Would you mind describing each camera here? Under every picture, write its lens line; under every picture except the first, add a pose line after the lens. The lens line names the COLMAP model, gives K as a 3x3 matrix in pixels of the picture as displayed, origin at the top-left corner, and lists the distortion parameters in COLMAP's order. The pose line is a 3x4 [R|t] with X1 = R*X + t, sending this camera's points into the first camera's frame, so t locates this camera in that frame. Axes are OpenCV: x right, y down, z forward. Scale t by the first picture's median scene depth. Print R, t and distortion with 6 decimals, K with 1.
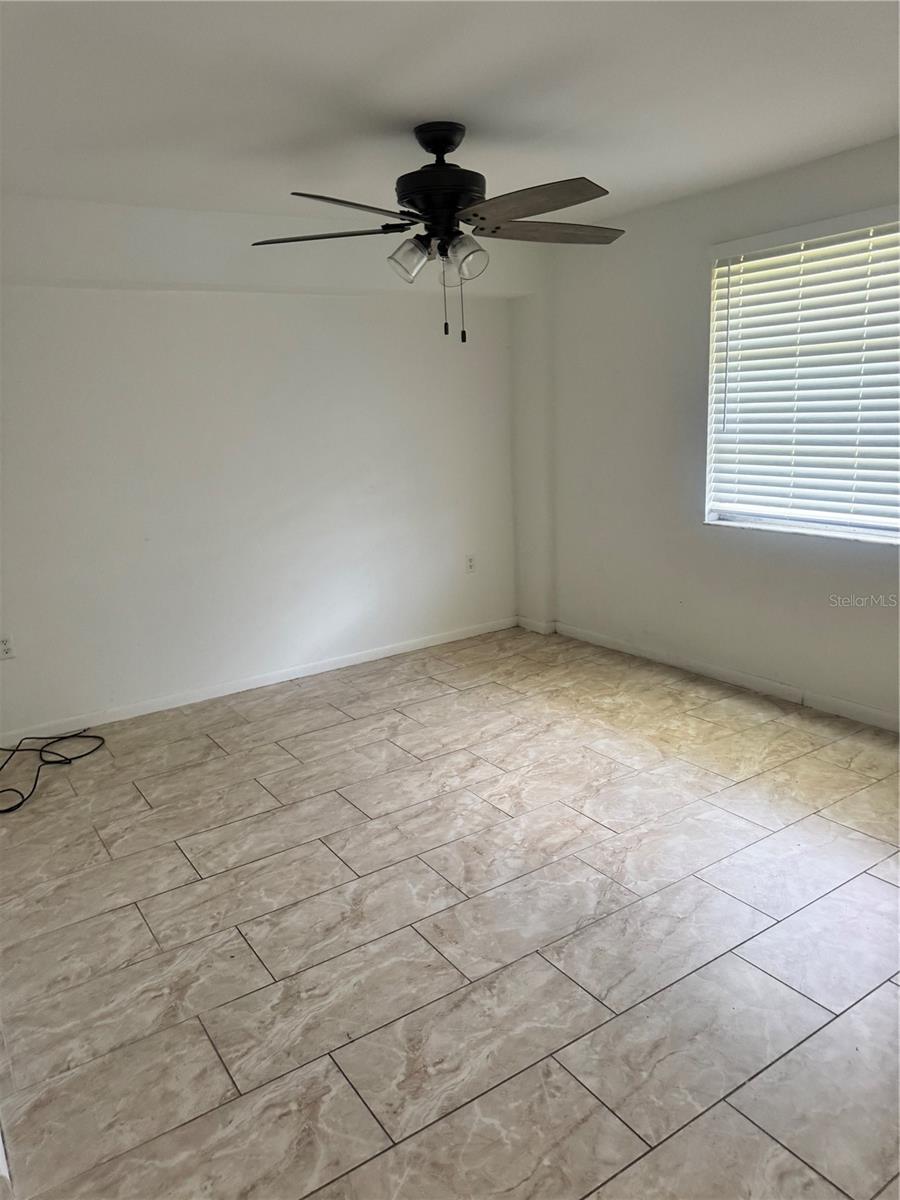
lens RADIAL K [[842.1, 0, 439.6], [0, 842.1, 590.8], [0, 0, 1]] dist [0.063997, -0.079087]
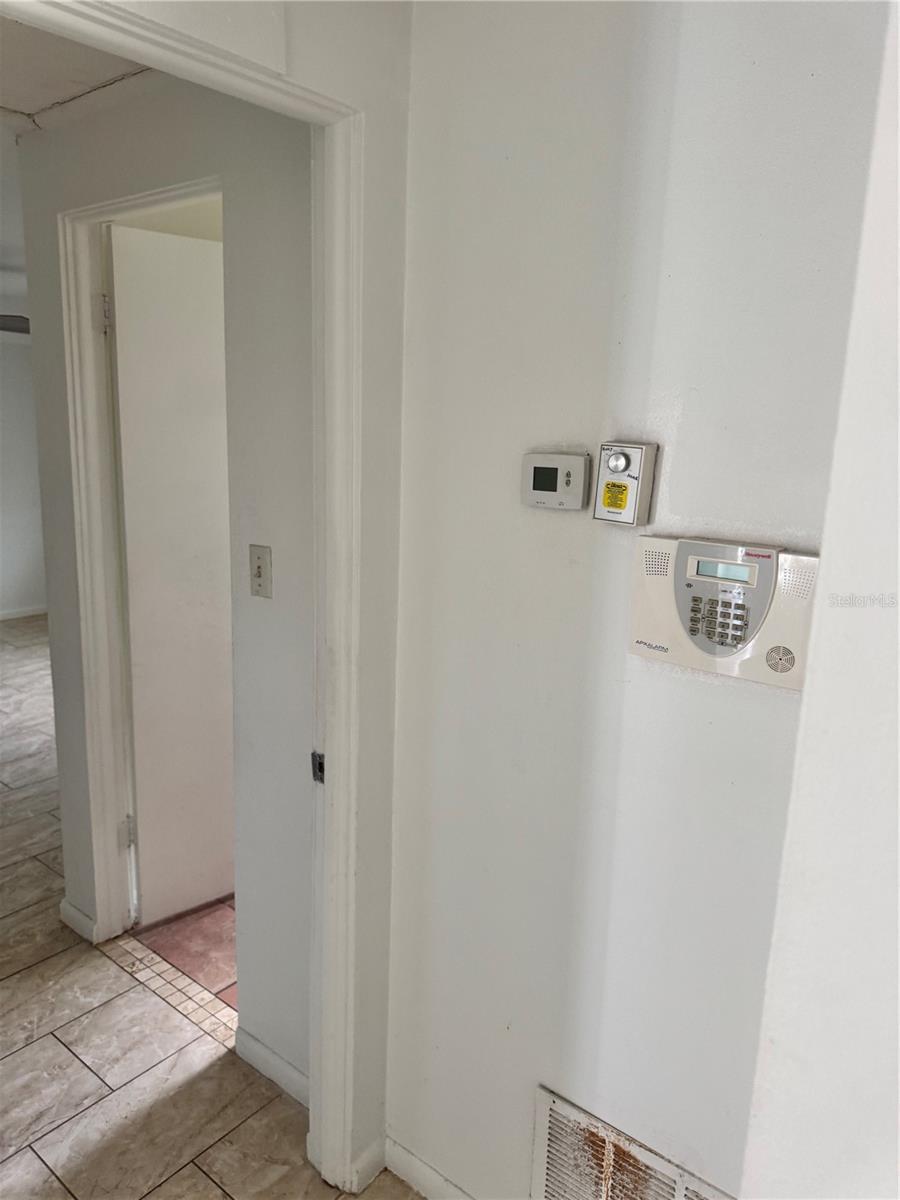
lens RADIAL K [[842.1, 0, 447.8], [0, 842.1, 598.8], [0, 0, 1]] dist [0.063997, -0.079087]
pose [[0.949022, 0.011263, 0.315010, 0.376898], [-0.007732, 0.999893, -0.012456, 0.082278], [-0.315116, 0.009386, 0.949007, -0.740931]]
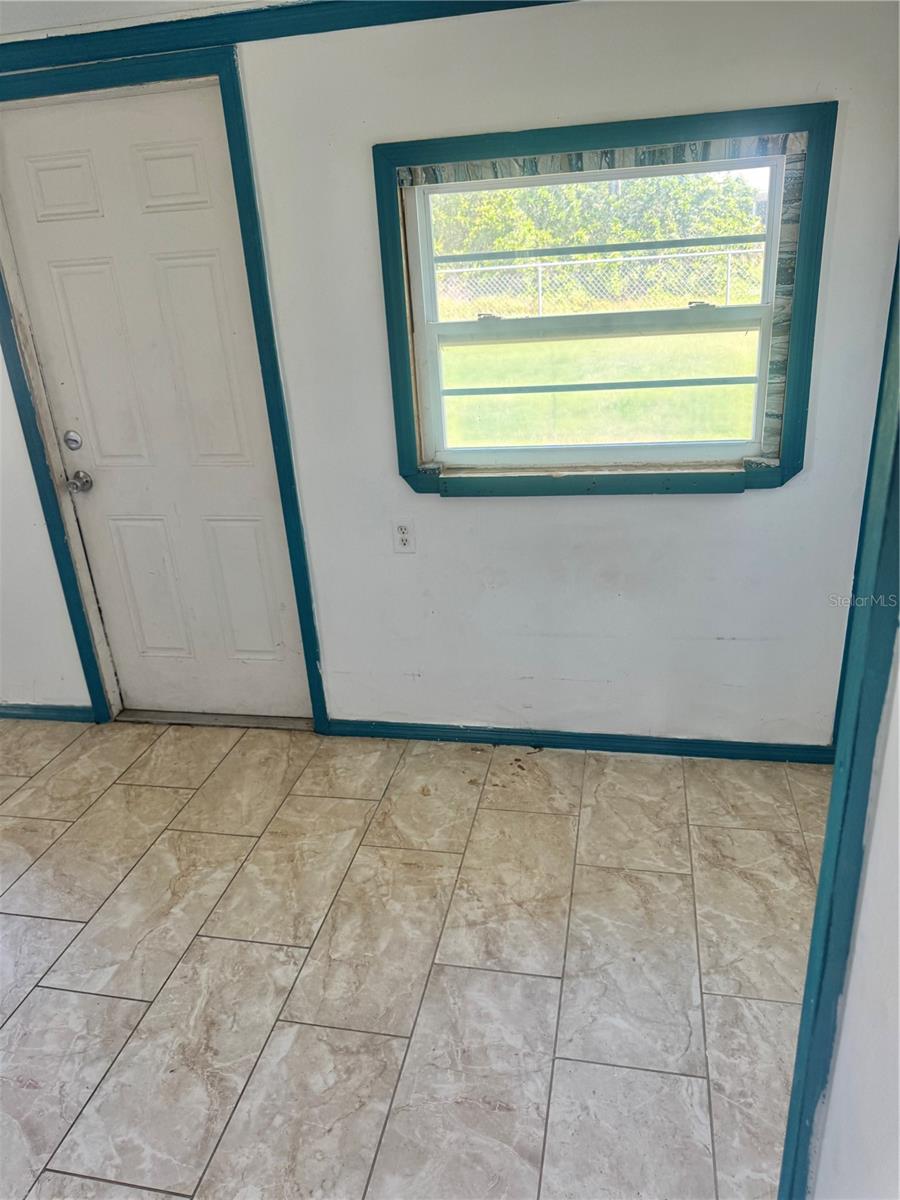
lens RADIAL K [[842.1, 0, 443.6], [0, 842.1, 600.4], [0, 0, 1]] dist [0.063997, -0.079087]
pose [[-0.698836, 0.361795, -0.617035, 0.056519], [-0.055180, 0.832806, 0.550807, -0.332155], [0.713150, 0.418972, -0.562031, 1.258896]]
